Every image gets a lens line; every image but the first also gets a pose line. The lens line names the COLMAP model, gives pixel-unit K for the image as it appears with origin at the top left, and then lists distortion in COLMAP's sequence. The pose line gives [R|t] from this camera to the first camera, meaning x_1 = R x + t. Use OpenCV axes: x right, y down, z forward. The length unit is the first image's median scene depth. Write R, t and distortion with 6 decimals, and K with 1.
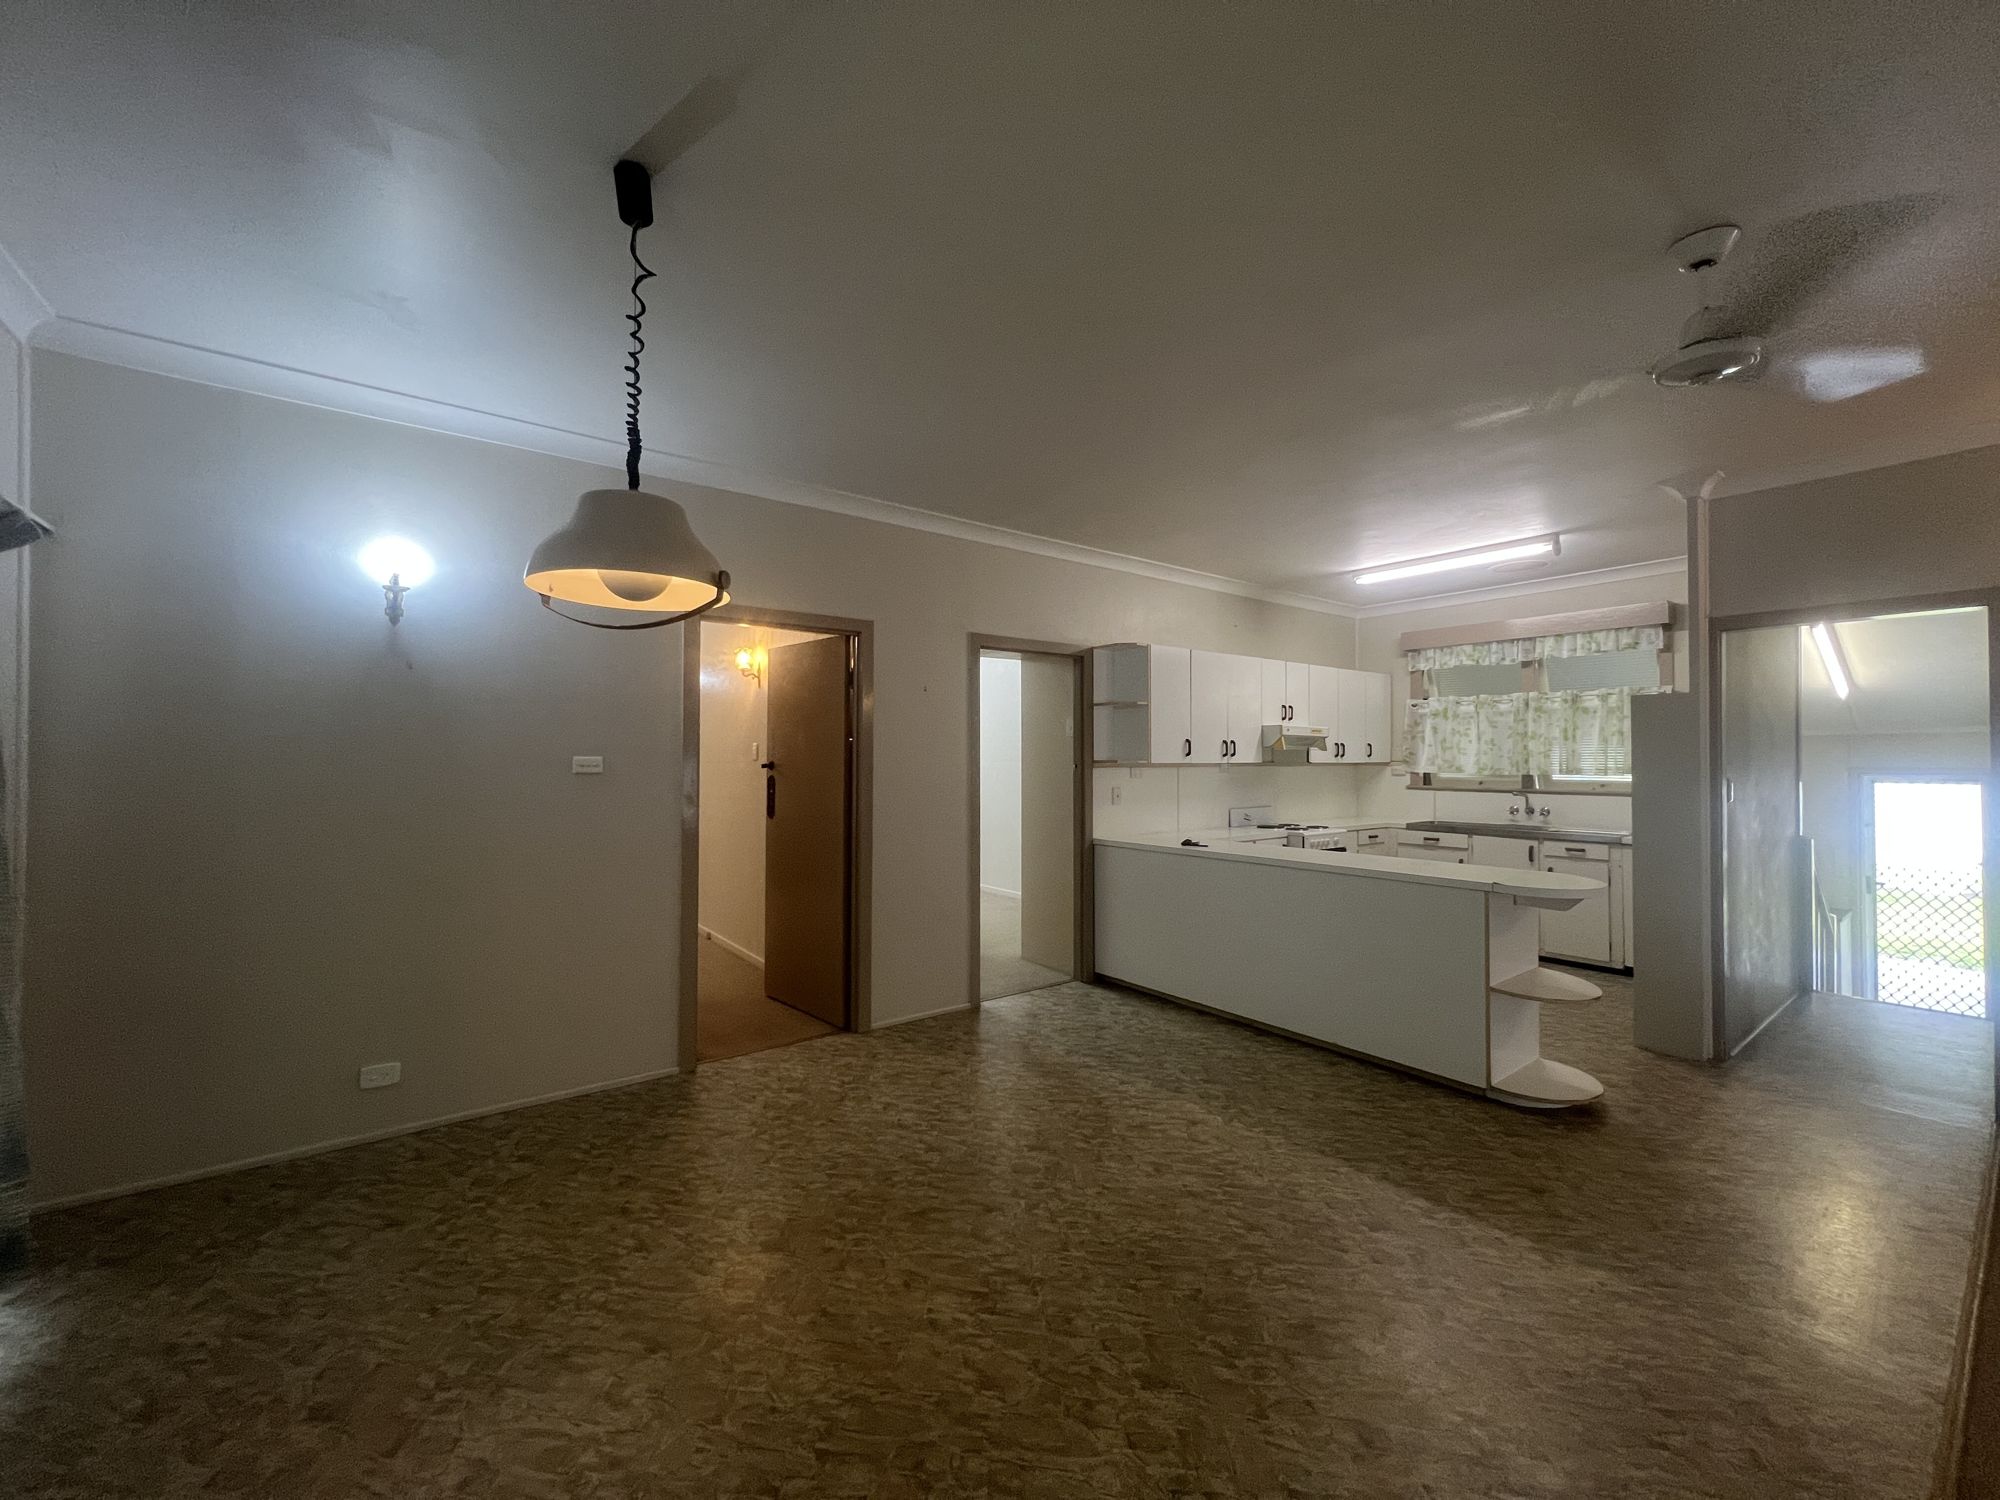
lens RADIAL K [[811.5, 0, 1004.6], [0, 811.5, 752.6], [0, 0, 1]] dist [-0.004315, -0.000802]
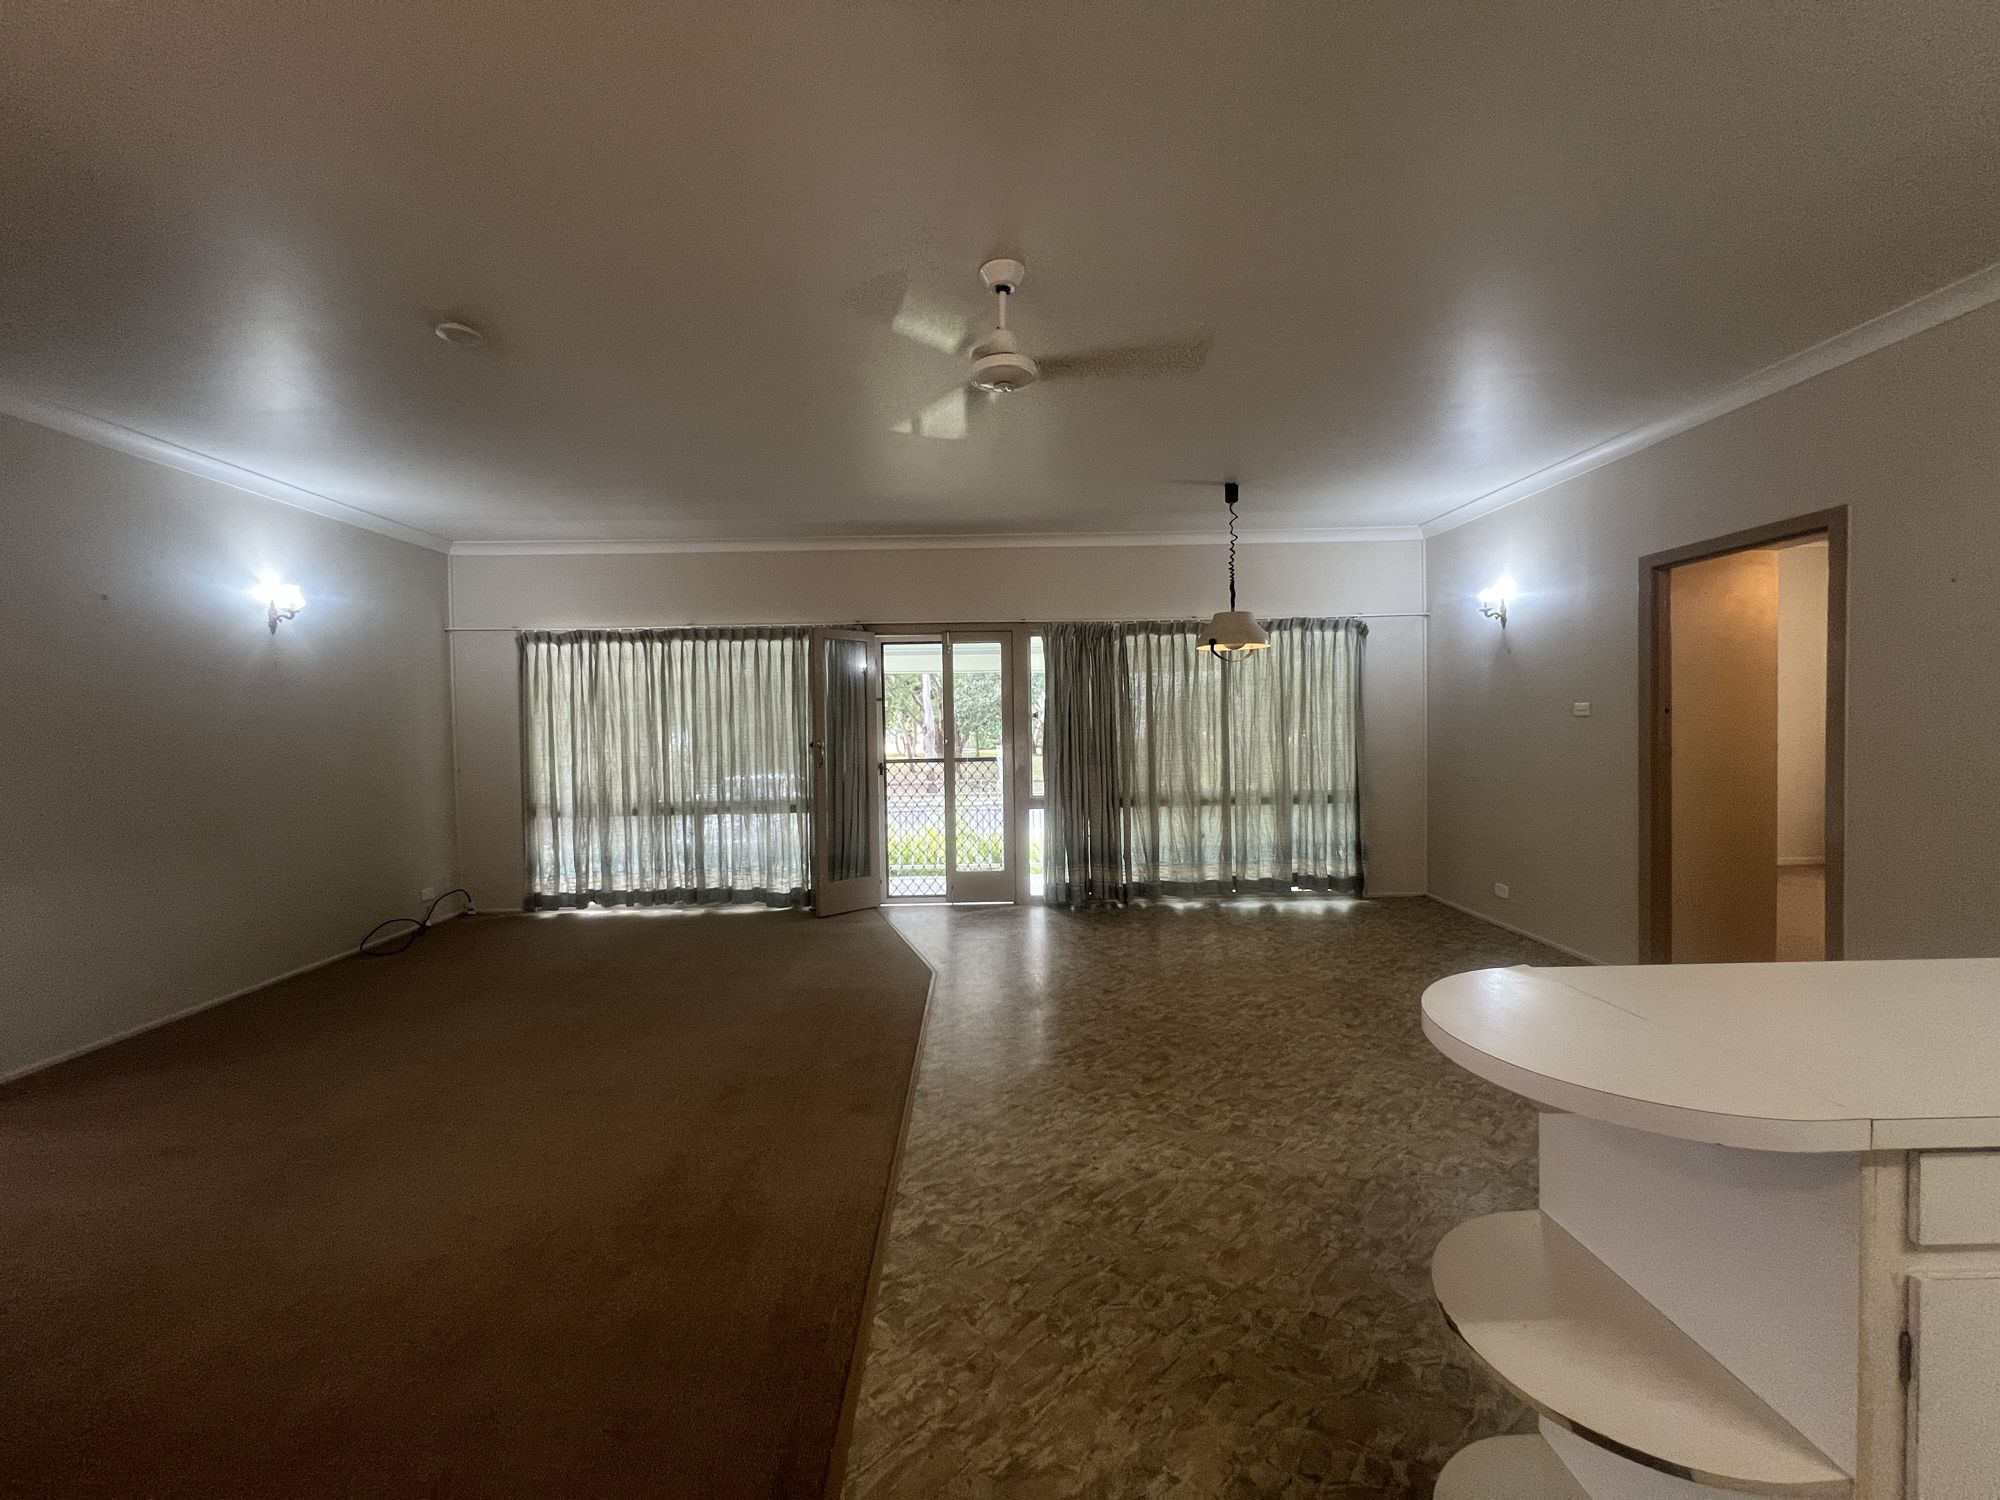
lens RADIAL K [[811.5, 0, 1001.6], [0, 811.5, 749.0], [0, 0, 1]] dist [-0.004315, -0.000802]
pose [[-0.599520, 0.034239, -0.799627, 3.554799], [0.029759, 0.999347, 0.020479, 0.058264], [0.799807, -0.011519, -0.600147, 3.283994]]
